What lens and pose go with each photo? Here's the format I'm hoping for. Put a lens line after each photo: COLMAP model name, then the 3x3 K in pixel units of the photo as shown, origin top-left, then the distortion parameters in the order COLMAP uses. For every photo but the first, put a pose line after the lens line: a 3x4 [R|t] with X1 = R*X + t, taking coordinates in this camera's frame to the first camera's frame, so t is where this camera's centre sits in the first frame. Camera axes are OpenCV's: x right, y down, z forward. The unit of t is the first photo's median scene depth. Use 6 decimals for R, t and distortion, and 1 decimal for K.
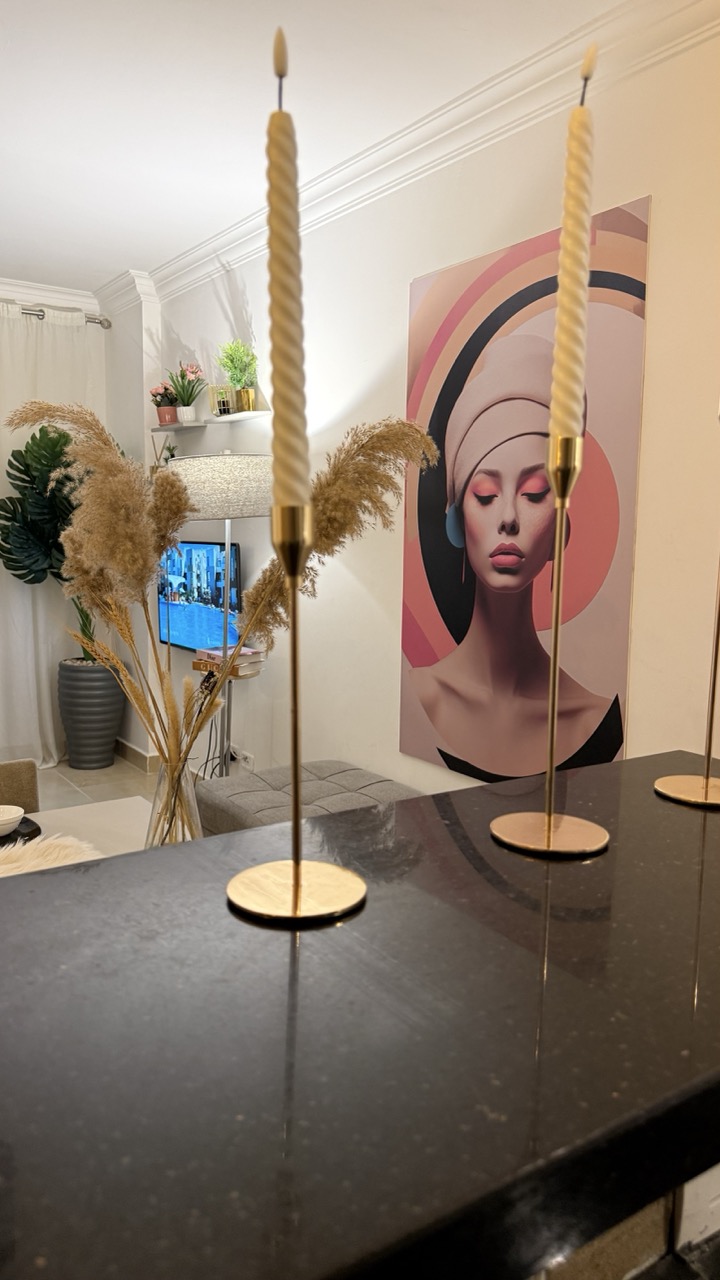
lens RADIAL K [[911.2, 0, 366.8], [0, 911.2, 640.8], [0, 0, 1]] dist [0.109108, -0.188295]
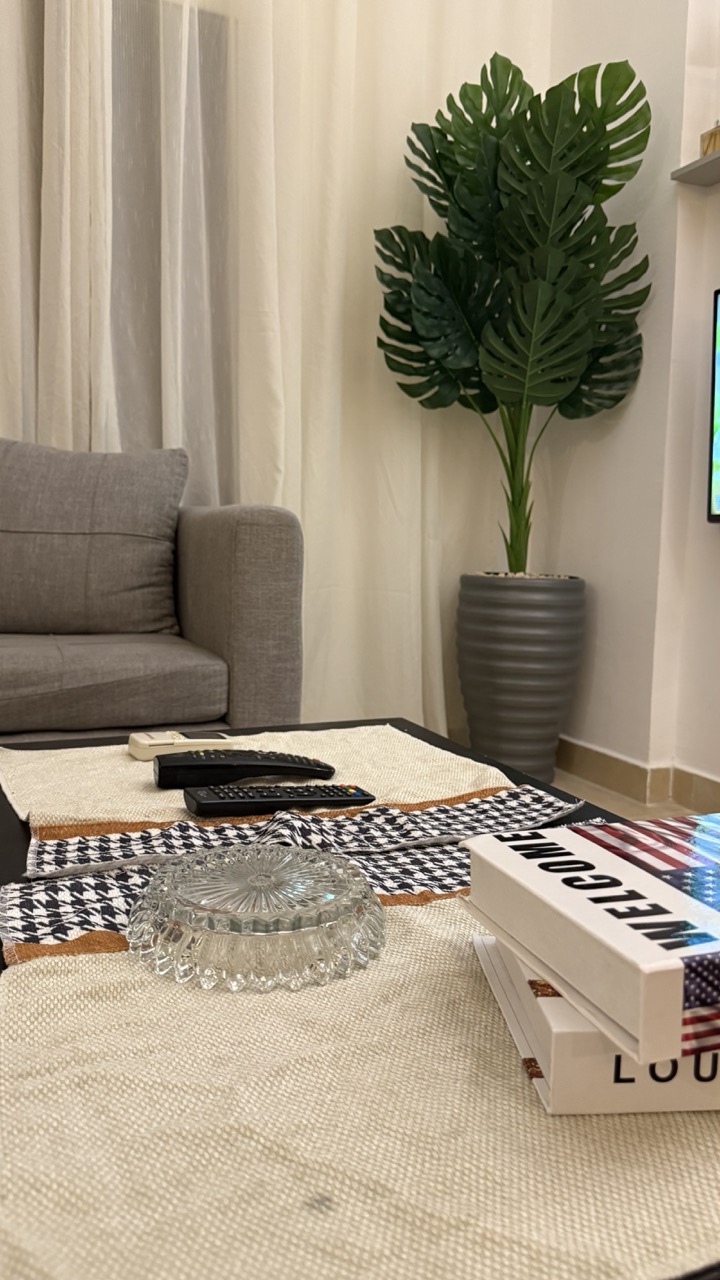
lens RADIAL K [[911.2, 0, 366.8], [0, 911.2, 640.8], [0, 0, 1]] dist [0.109108, -0.188295]
pose [[0.982587, 0.021083, -0.184602, -0.360551], [-0.024018, 0.999618, -0.013681, 0.084322], [0.184243, 0.017876, 0.982718, 0.605454]]
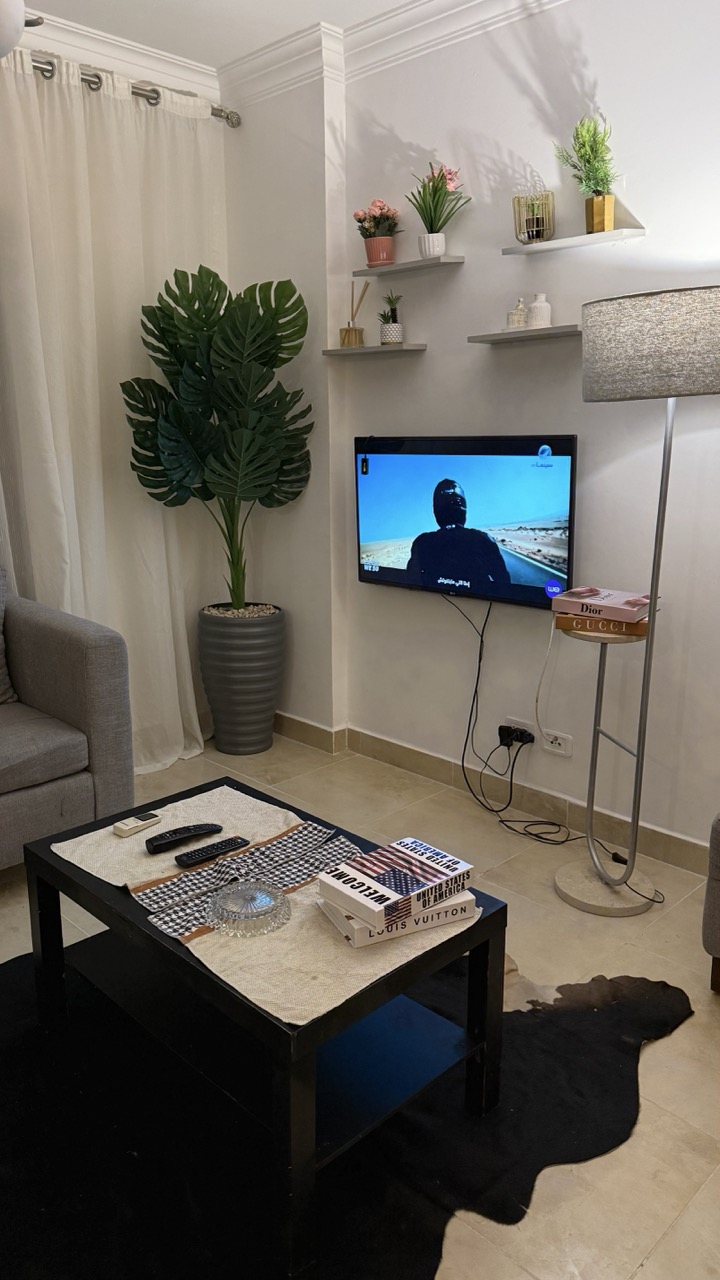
lens RADIAL K [[897.6, 0, 363.1], [0, 897.6, 634.5], [0, 0, 1]] dist [0.121898, -0.178191]
pose [[0.982068, -0.062955, 0.177704, -0.414631], [0.043663, 0.992921, 0.110461, -0.040869], [-0.183400, -0.100722, 0.977865, 0.344223]]
